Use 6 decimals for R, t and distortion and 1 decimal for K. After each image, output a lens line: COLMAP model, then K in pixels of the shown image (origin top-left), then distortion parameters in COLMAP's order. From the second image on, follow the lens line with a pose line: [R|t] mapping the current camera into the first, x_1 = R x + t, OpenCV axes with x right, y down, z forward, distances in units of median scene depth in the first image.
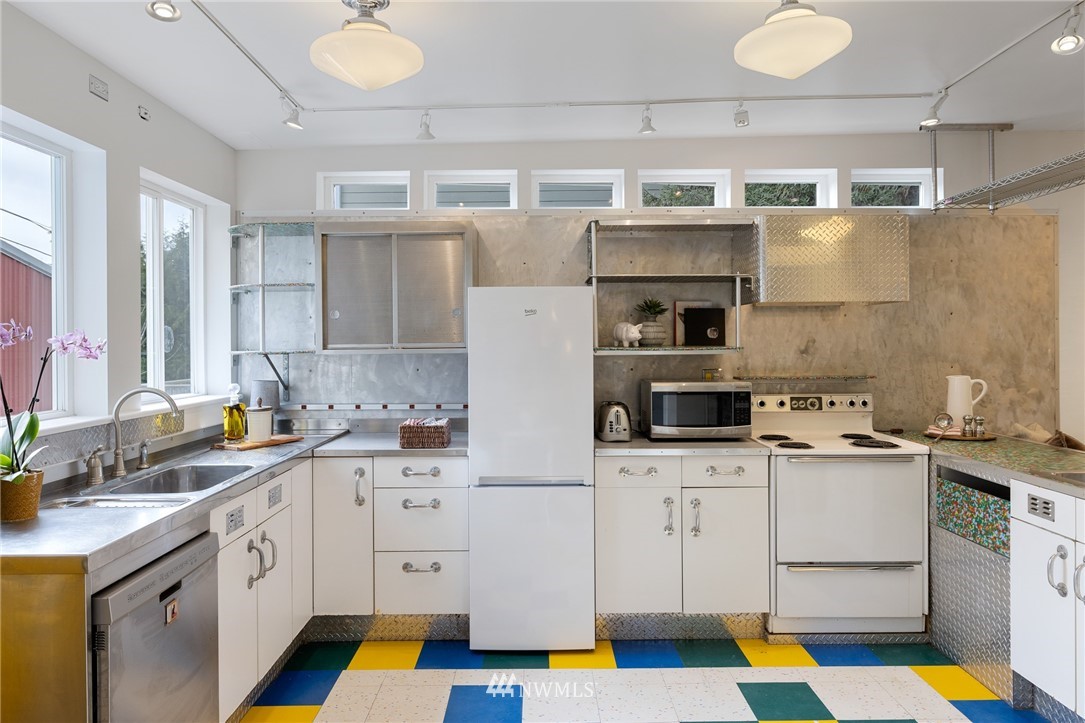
lens RADIAL K [[697.1, 0, 540.7], [0, 697.1, 348.9], [0, 0, 1]] dist [-0.000574, 0.001346]
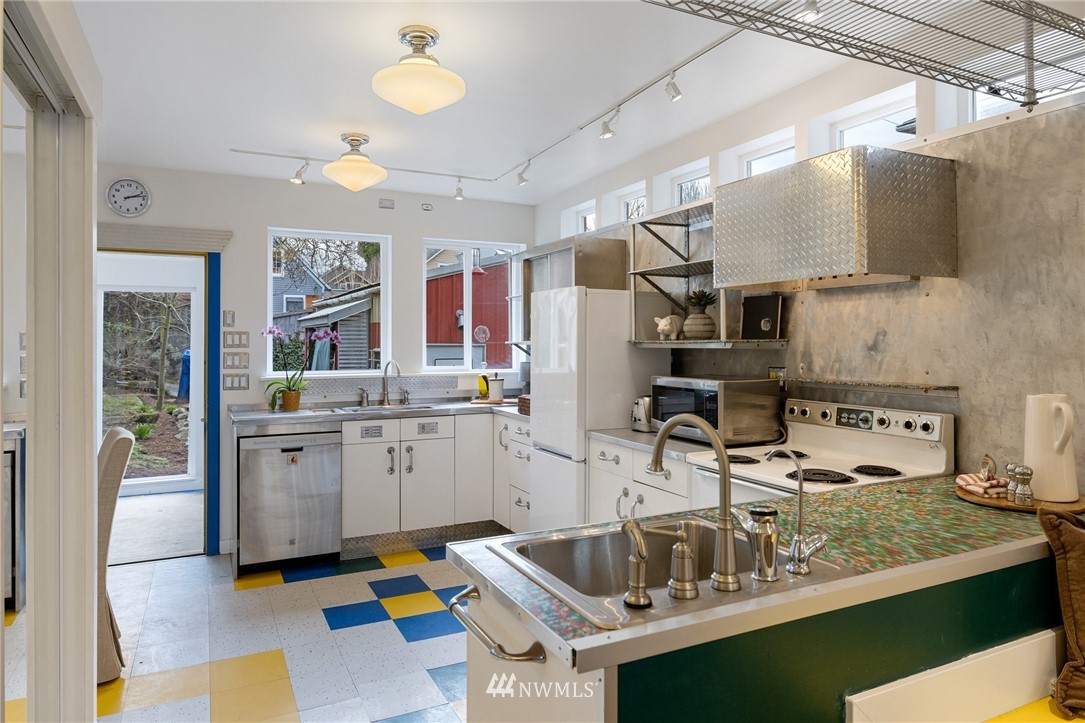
lens RADIAL K [[683.6, 0, 540.6], [0, 683.6, 344.7], [0, 0, 1]] dist [-0.001945, -0.000056]
pose [[0.441087, 0.008257, -0.897427, 1.016202], [-0.012337, 0.999919, 0.003136, 0.003016], [0.897380, 0.009688, 0.441153, 0.445011]]
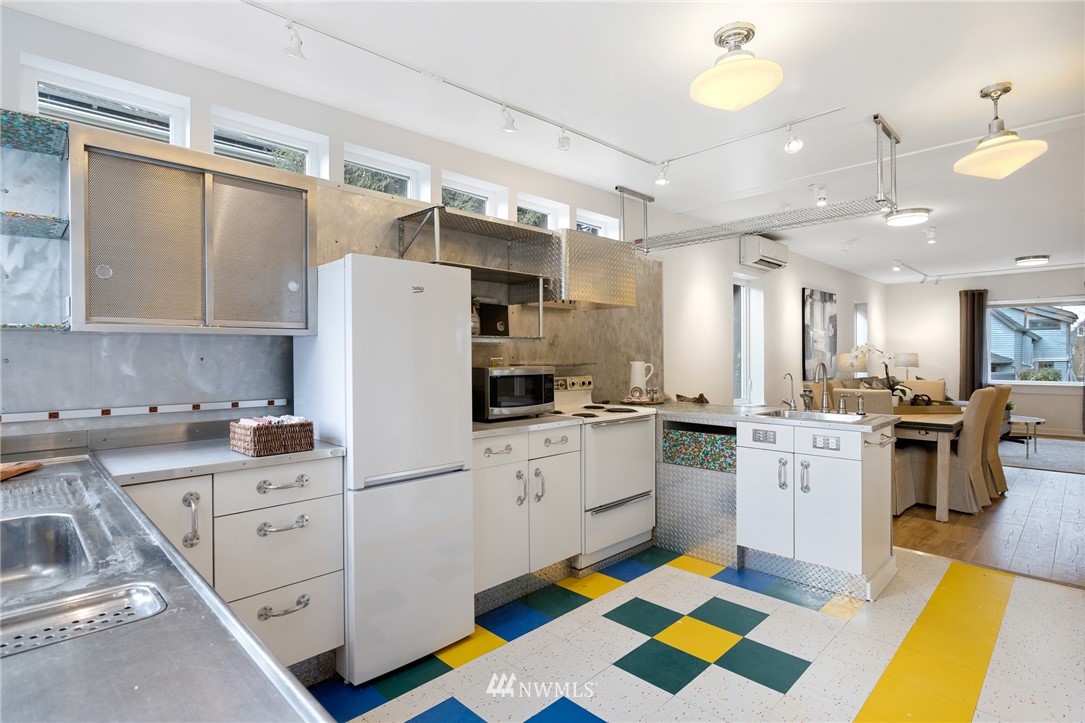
lens RADIAL K [[541.4, 0, 542.5], [0, 541.4, 361.5], [0, 0, 1]] dist [0.001066, 0.000021]
pose [[0.711833, -0.004288, 0.702336, -0.385129], [0.006689, 0.999977, -0.000675, 0.042082], [-0.702317, 0.005178, 0.711846, 0.366525]]
